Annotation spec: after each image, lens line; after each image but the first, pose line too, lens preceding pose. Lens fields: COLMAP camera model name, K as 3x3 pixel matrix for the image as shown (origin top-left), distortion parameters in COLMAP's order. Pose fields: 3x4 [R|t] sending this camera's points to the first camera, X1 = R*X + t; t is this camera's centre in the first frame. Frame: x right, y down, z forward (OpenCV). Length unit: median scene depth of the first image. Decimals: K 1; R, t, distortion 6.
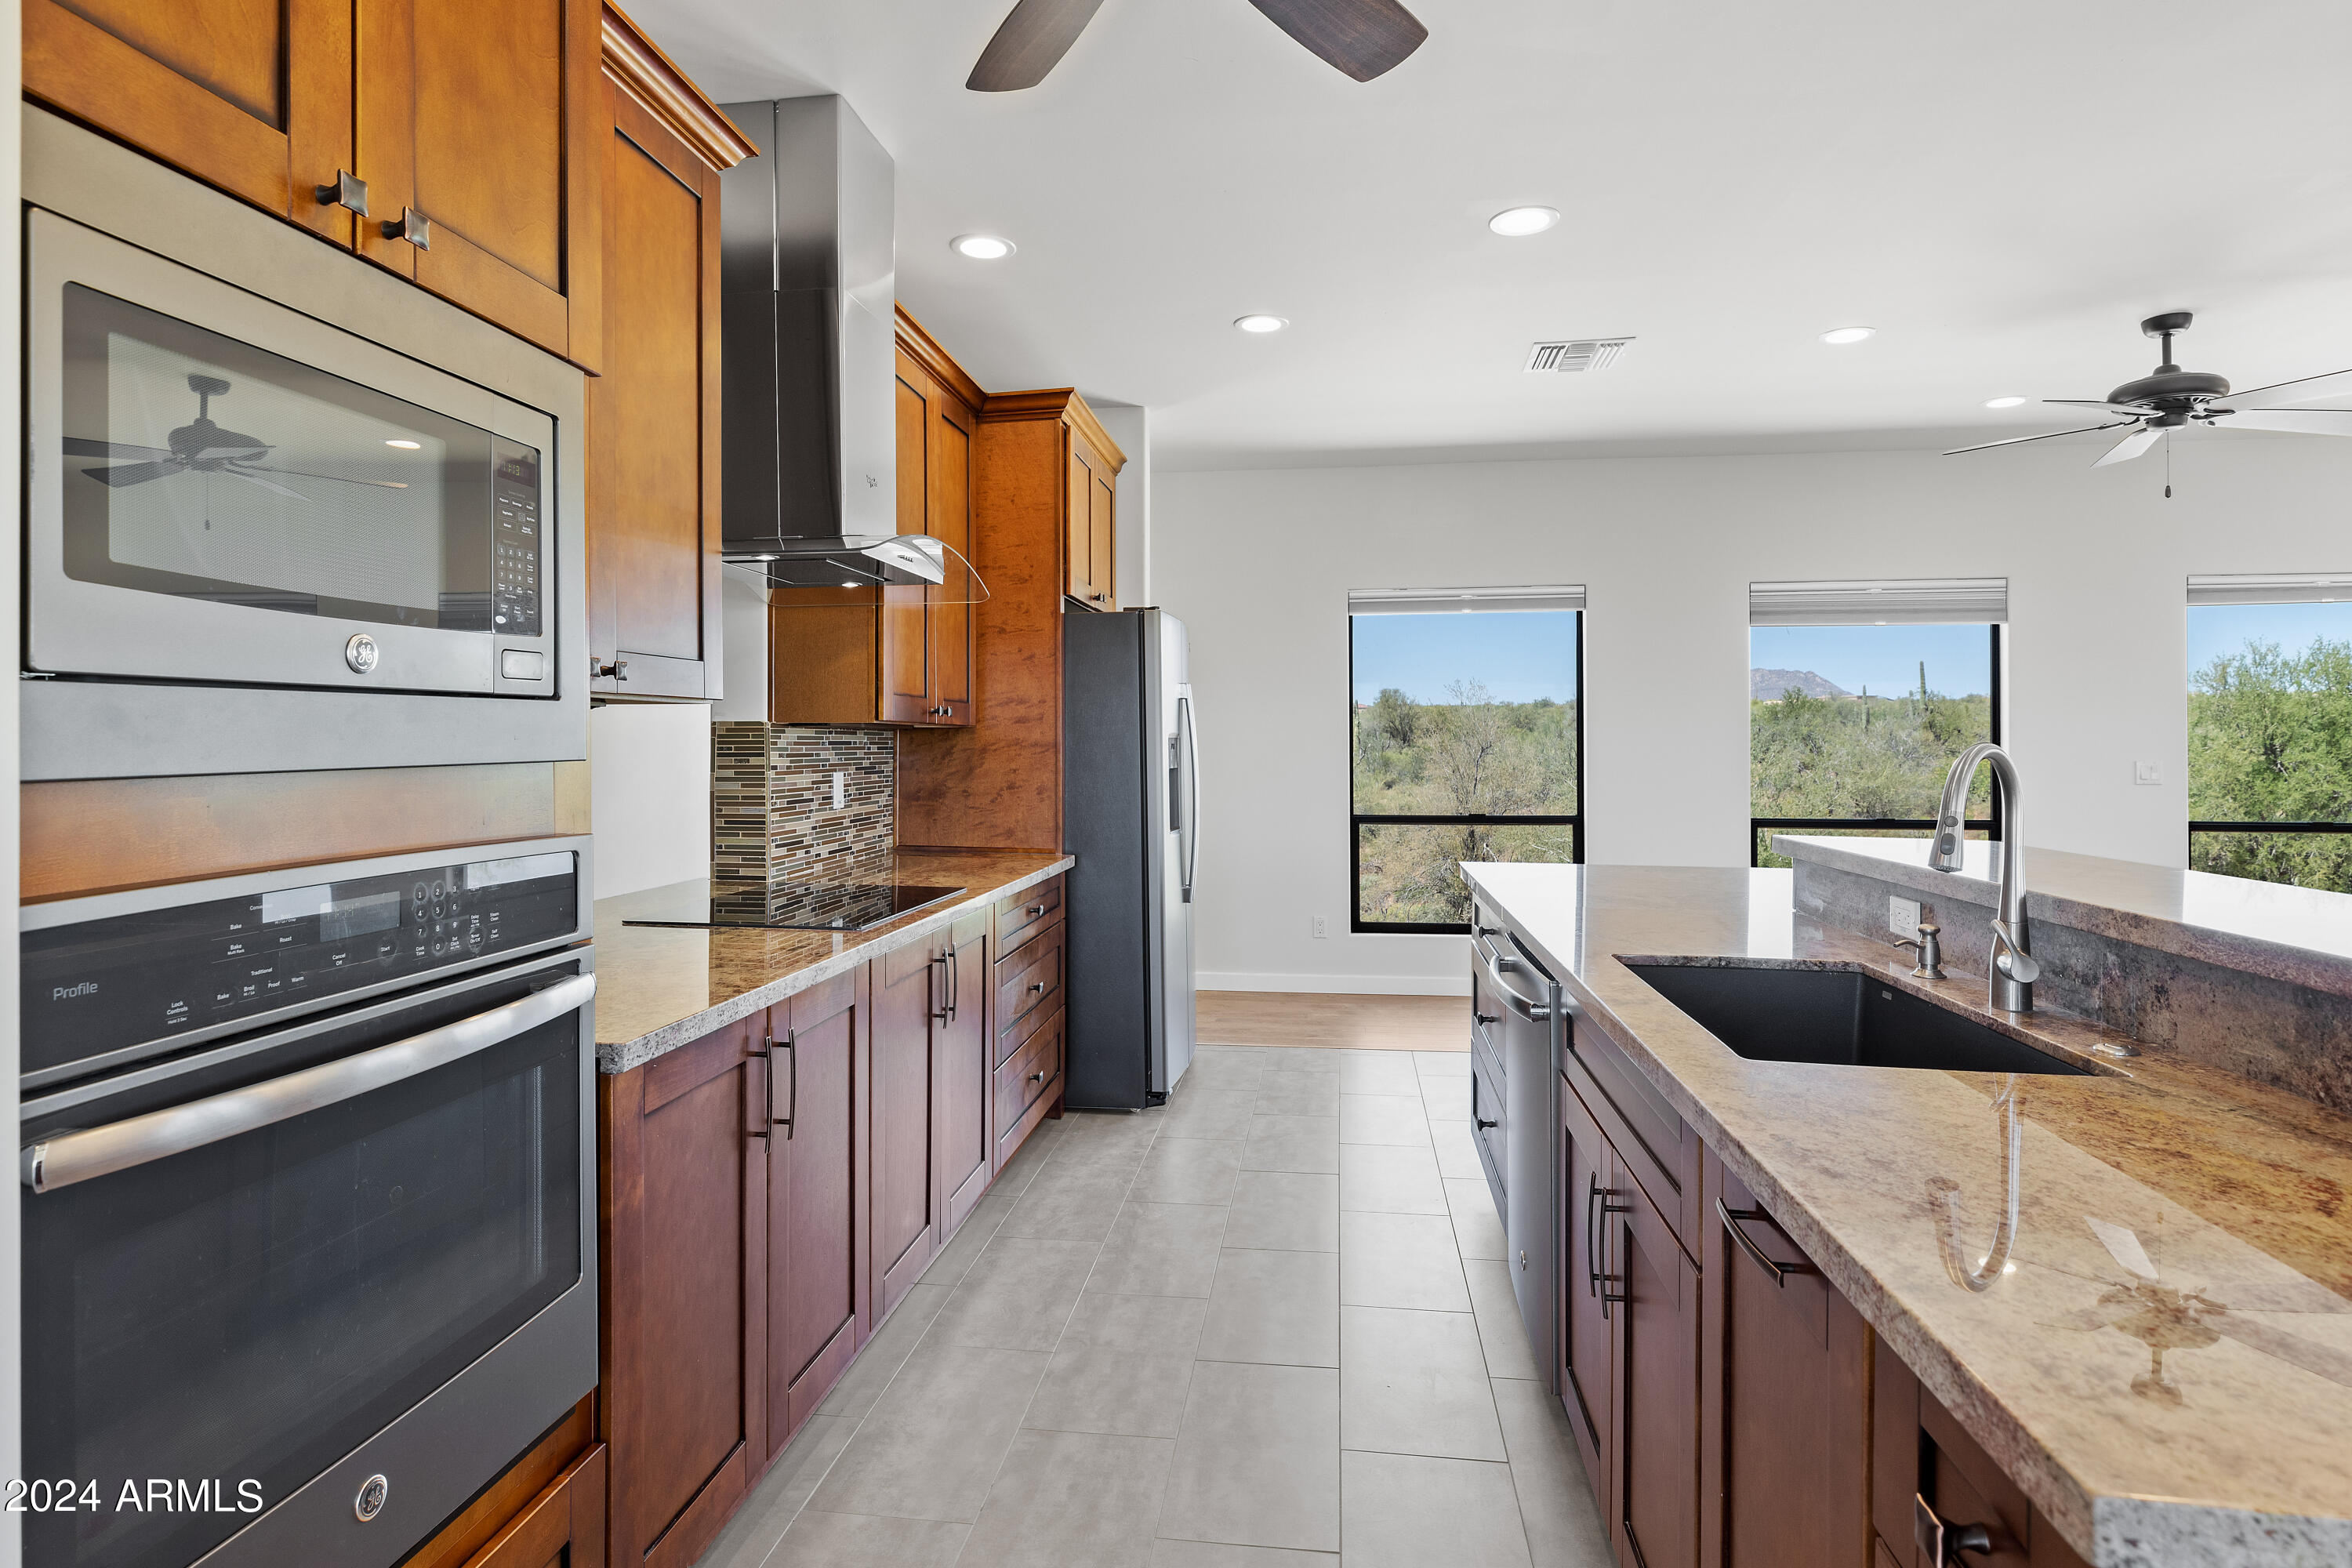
lens RADIAL K [[1074.7, 0, 1172.7], [0, 1074.7, 755.5], [0, 0, 1]] dist [0.009960, 0.000397]
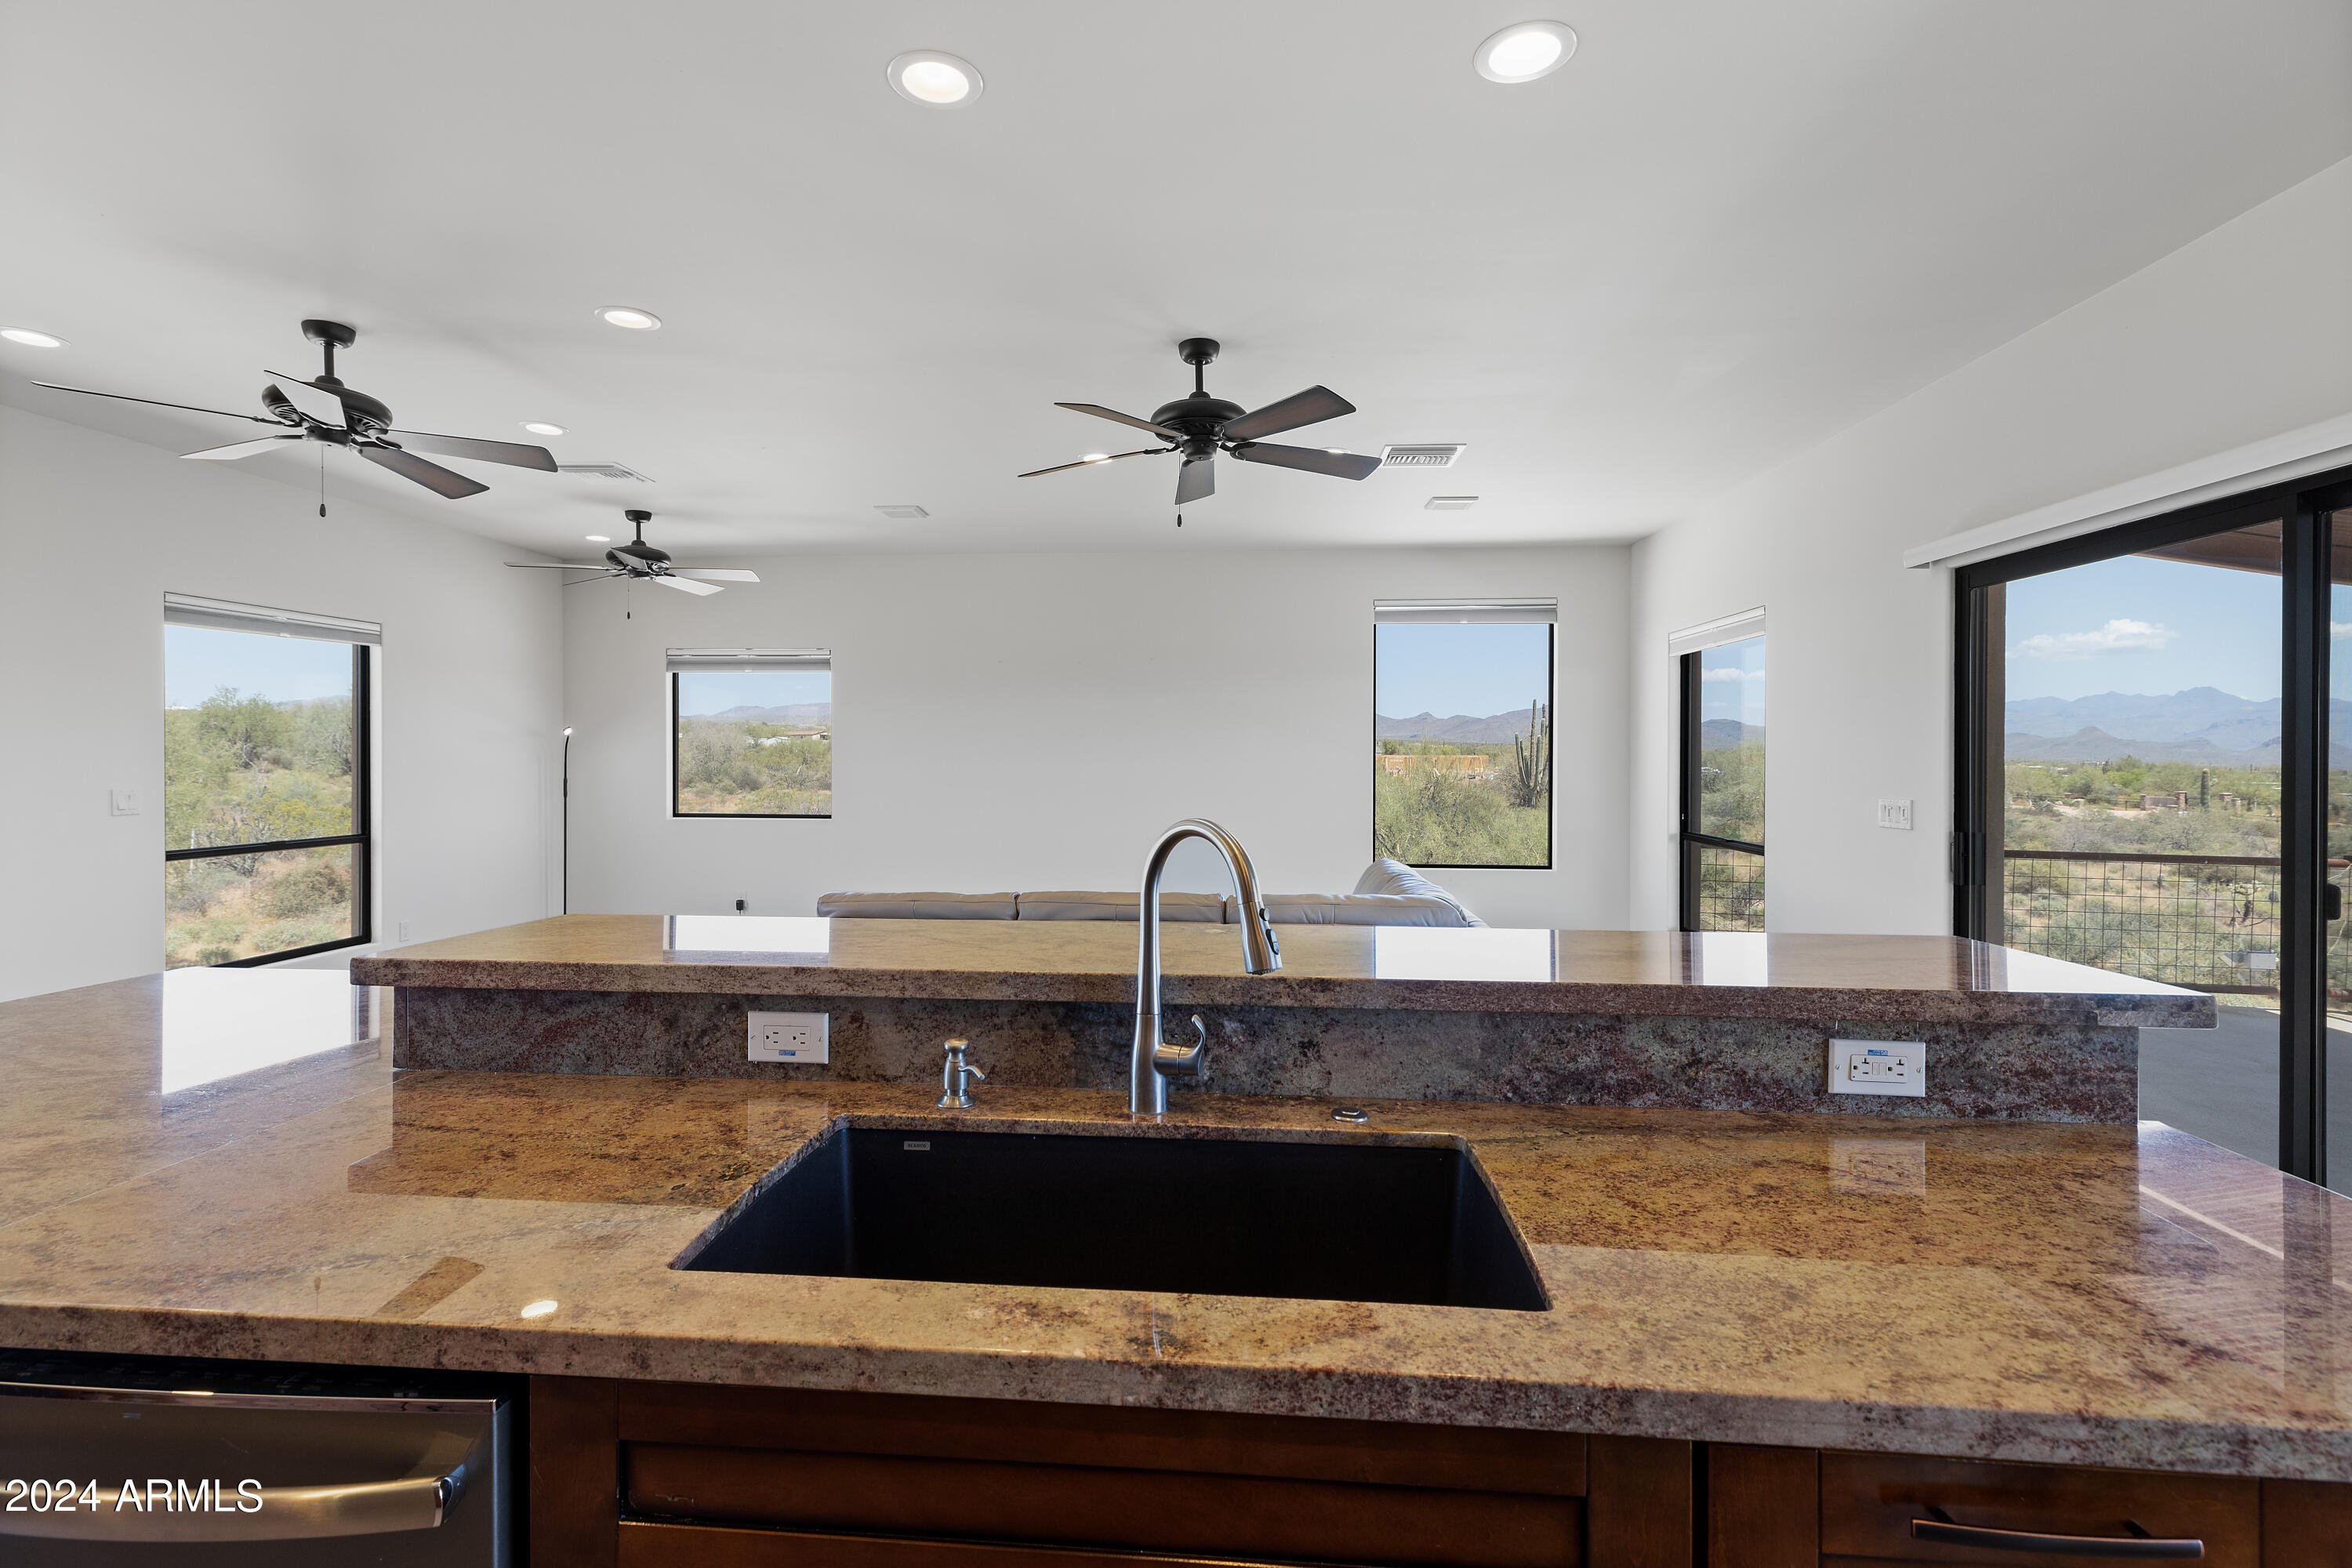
lens RADIAL K [[1074.7, 0, 1172.7], [0, 1074.7, 755.5], [0, 0, 1]] dist [0.009960, 0.000397]
pose [[-0.015332, -0.001494, 0.999881, -0.149425], [0.018852, 0.999821, 0.001783, -0.074903], [-0.999705, 0.018877, -0.015301, 1.175173]]
